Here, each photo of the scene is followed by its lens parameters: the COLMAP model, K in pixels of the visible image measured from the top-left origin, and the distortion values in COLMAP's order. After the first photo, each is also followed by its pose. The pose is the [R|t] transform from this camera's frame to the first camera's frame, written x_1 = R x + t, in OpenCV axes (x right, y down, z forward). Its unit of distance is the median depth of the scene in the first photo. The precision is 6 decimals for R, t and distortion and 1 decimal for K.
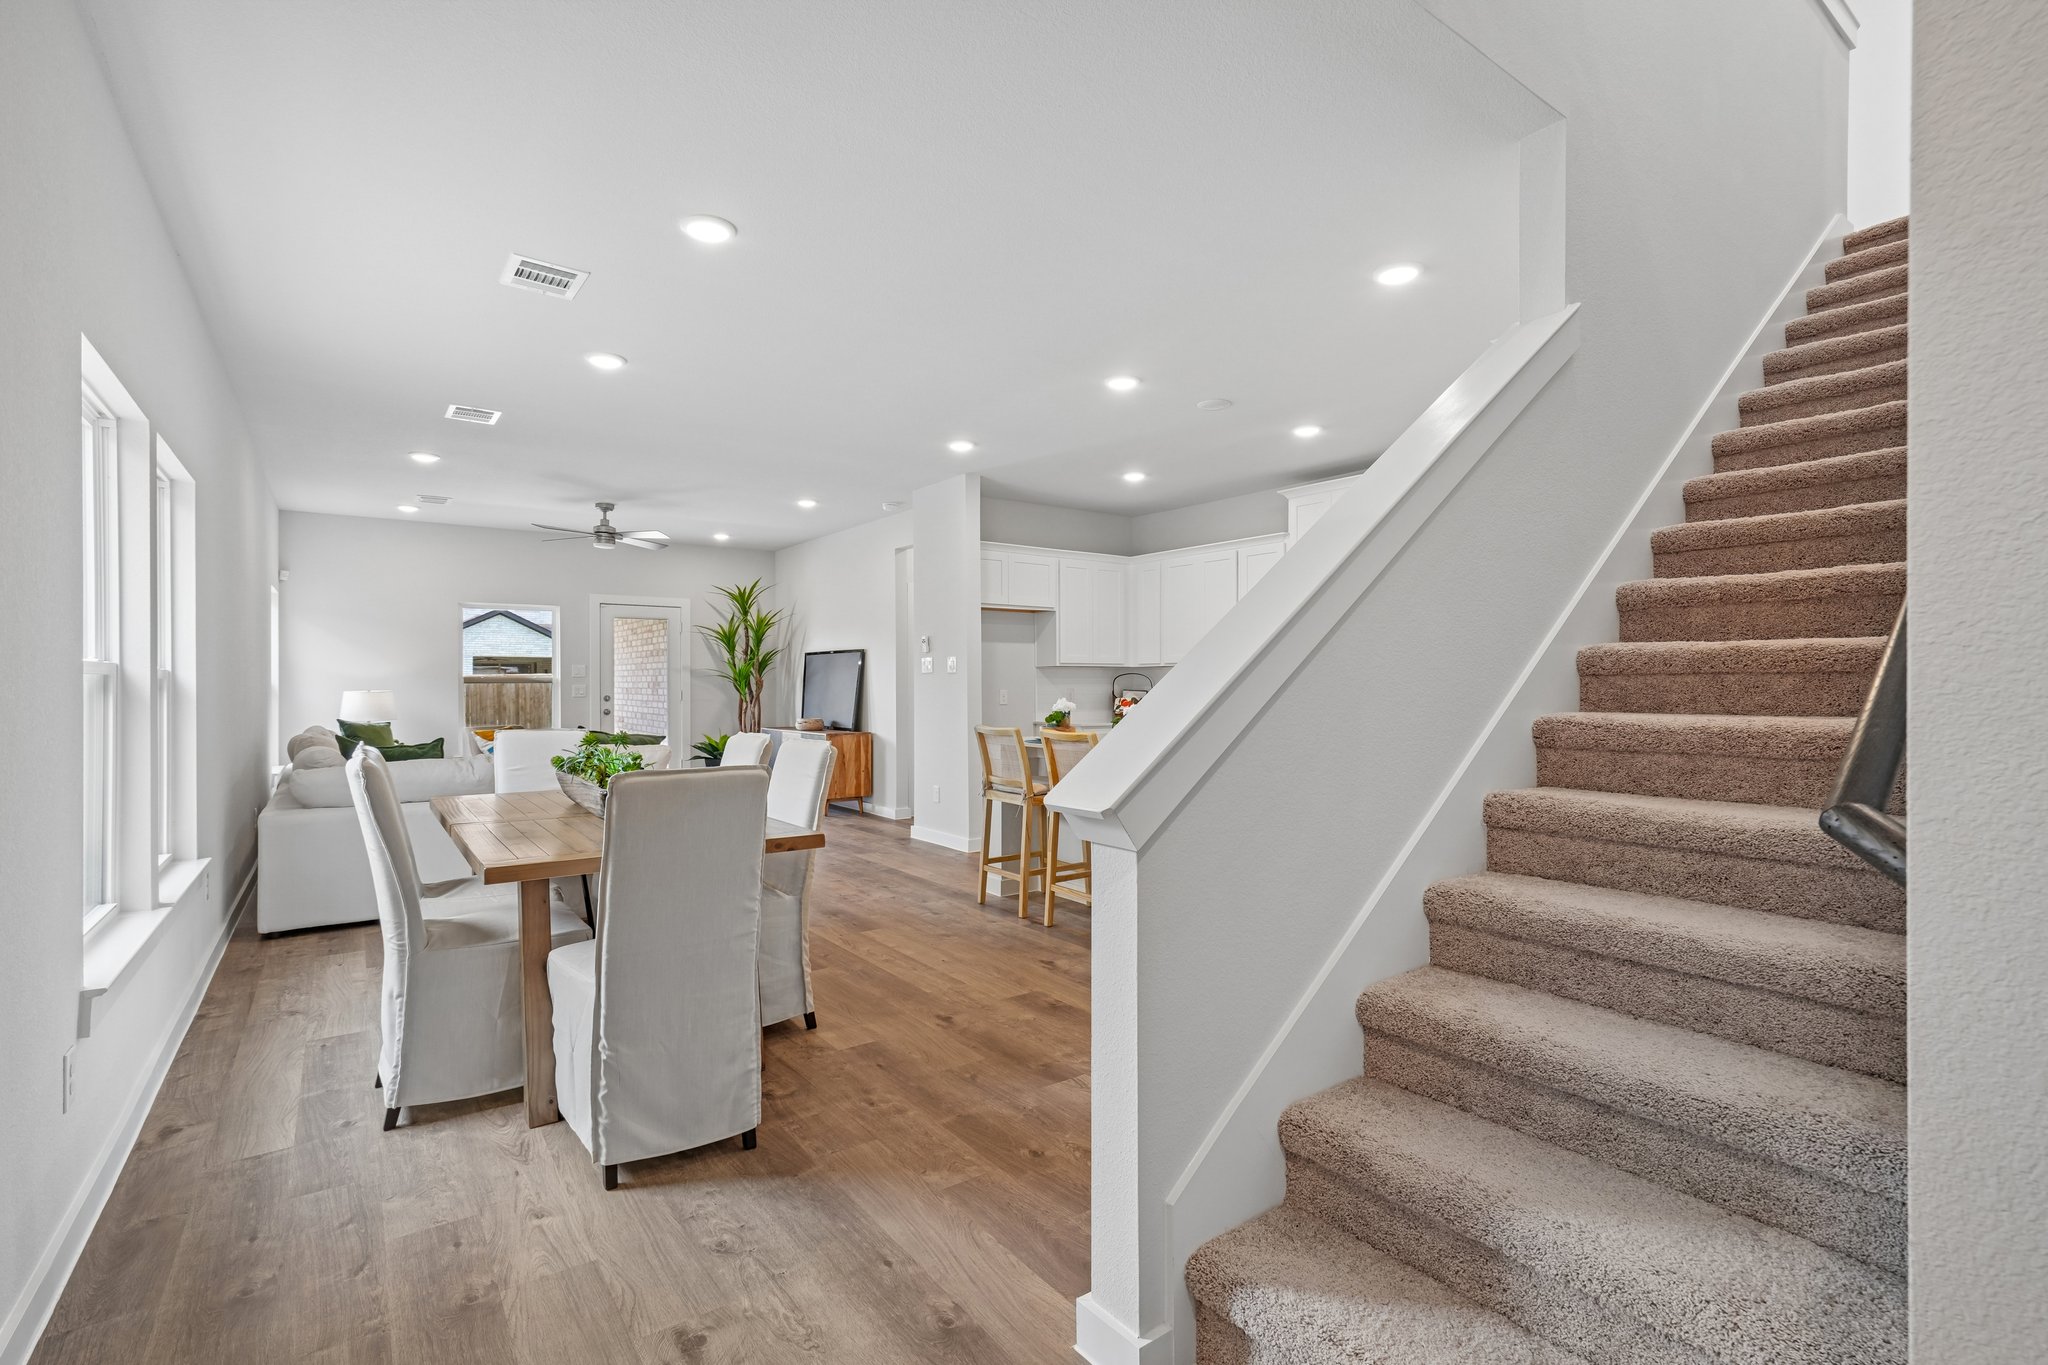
lens RADIAL K [[931.0, 0, 1021.5], [0, 931.0, 683.9], [0, 0, 1]] dist [0.000467, -0.000328]
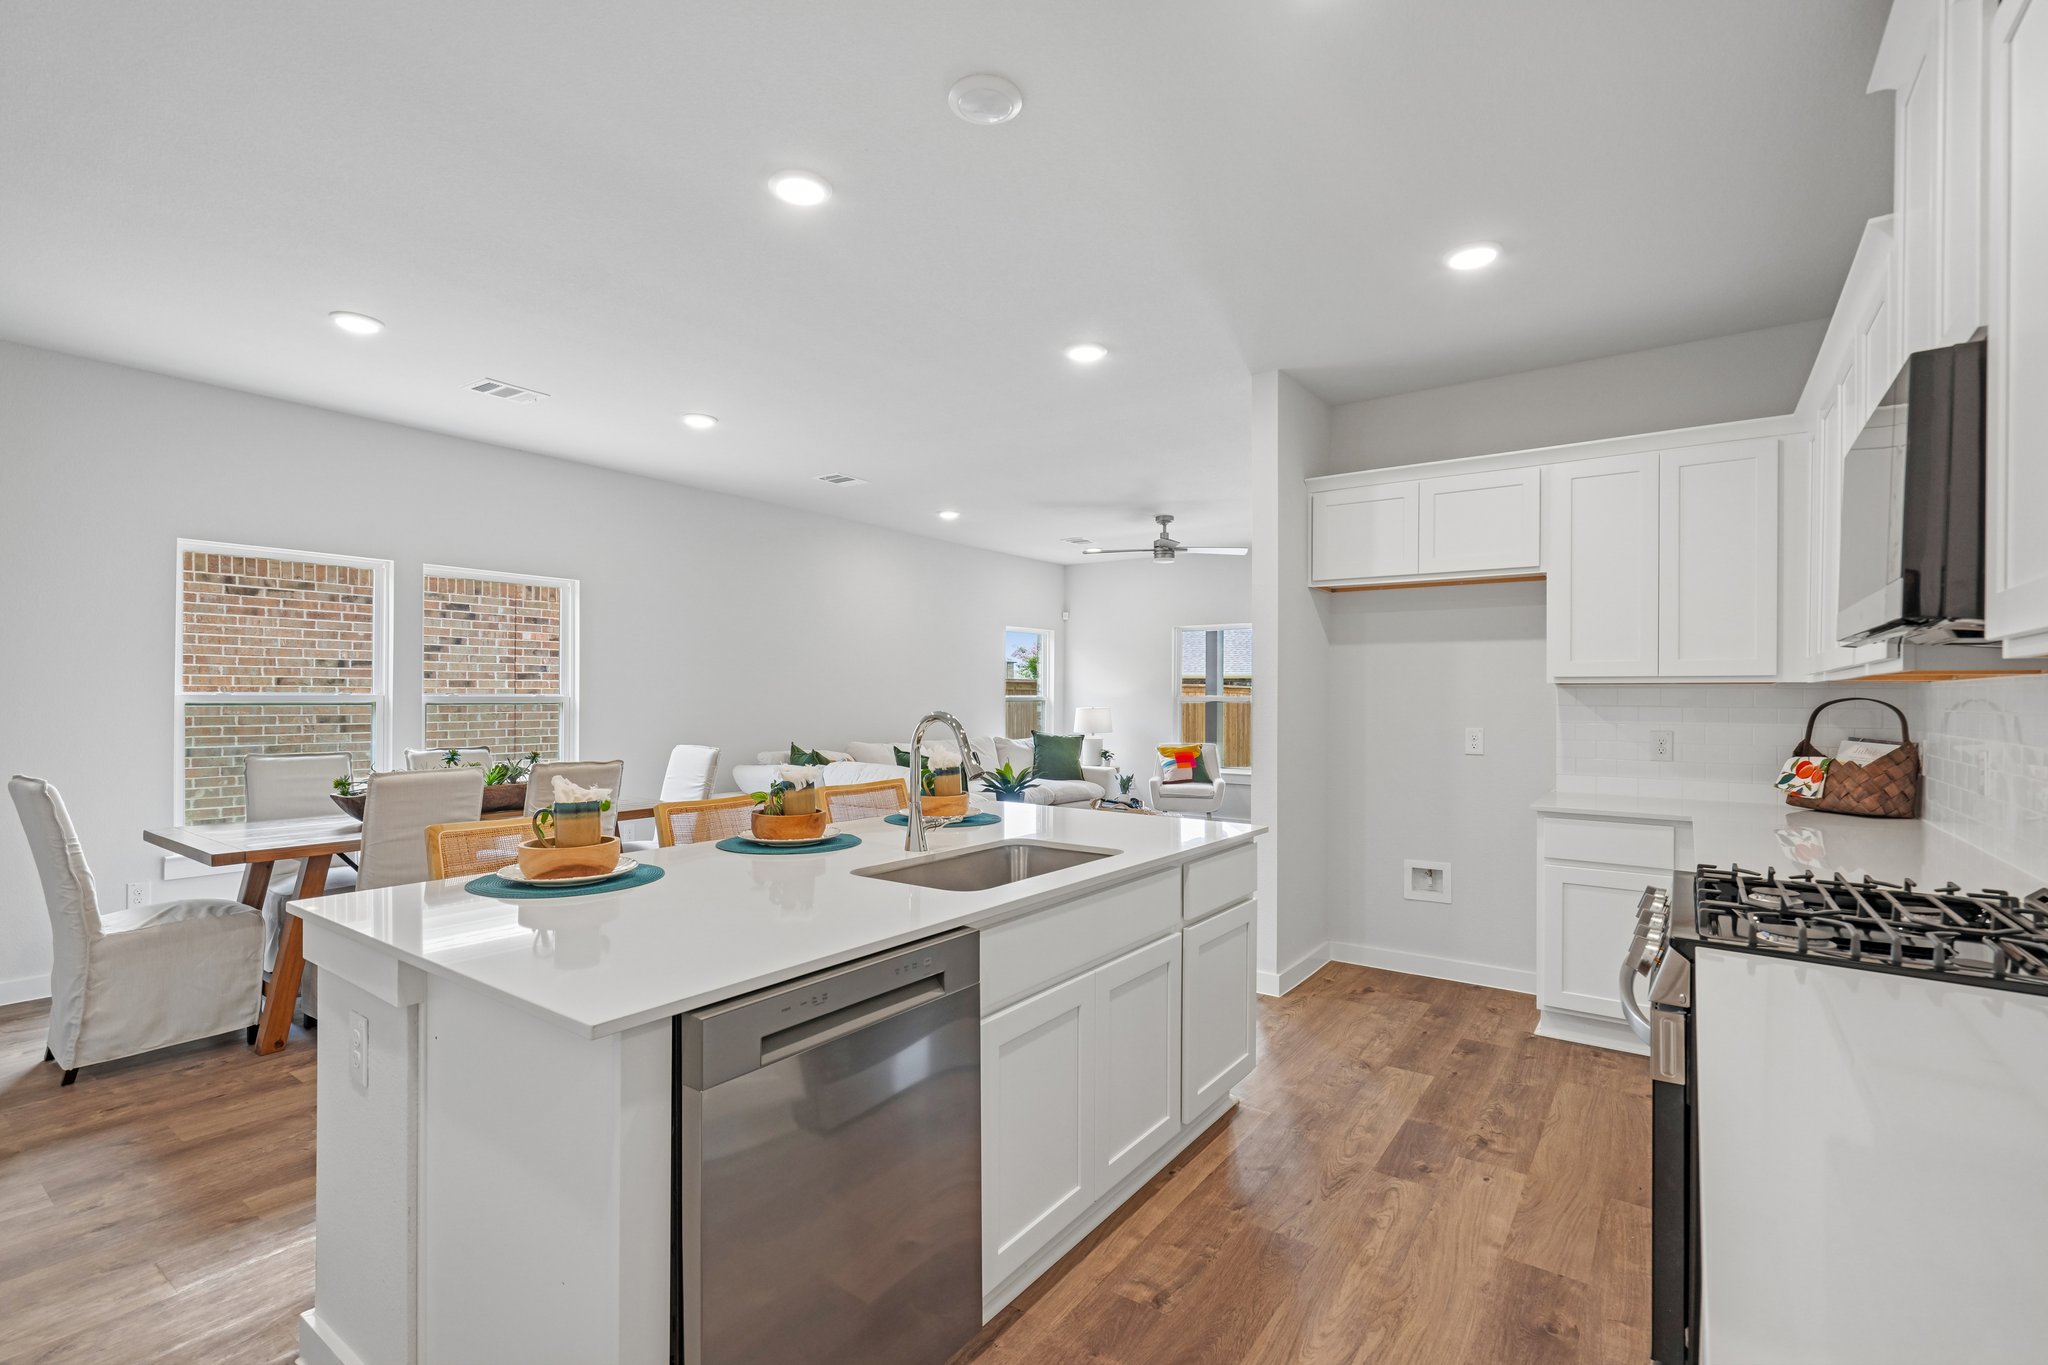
lens RADIAL K [[931.0, 0, 1018.4], [0, 931.0, 693.6], [0, 0, 1]] dist [0.000467, -0.000328]
pose [[0.307658, 0.001190, -0.951496, 0.413204], [0.001028, 0.999998, 0.001583, -0.014820], [0.951497, -0.001465, 0.307656, 0.570746]]
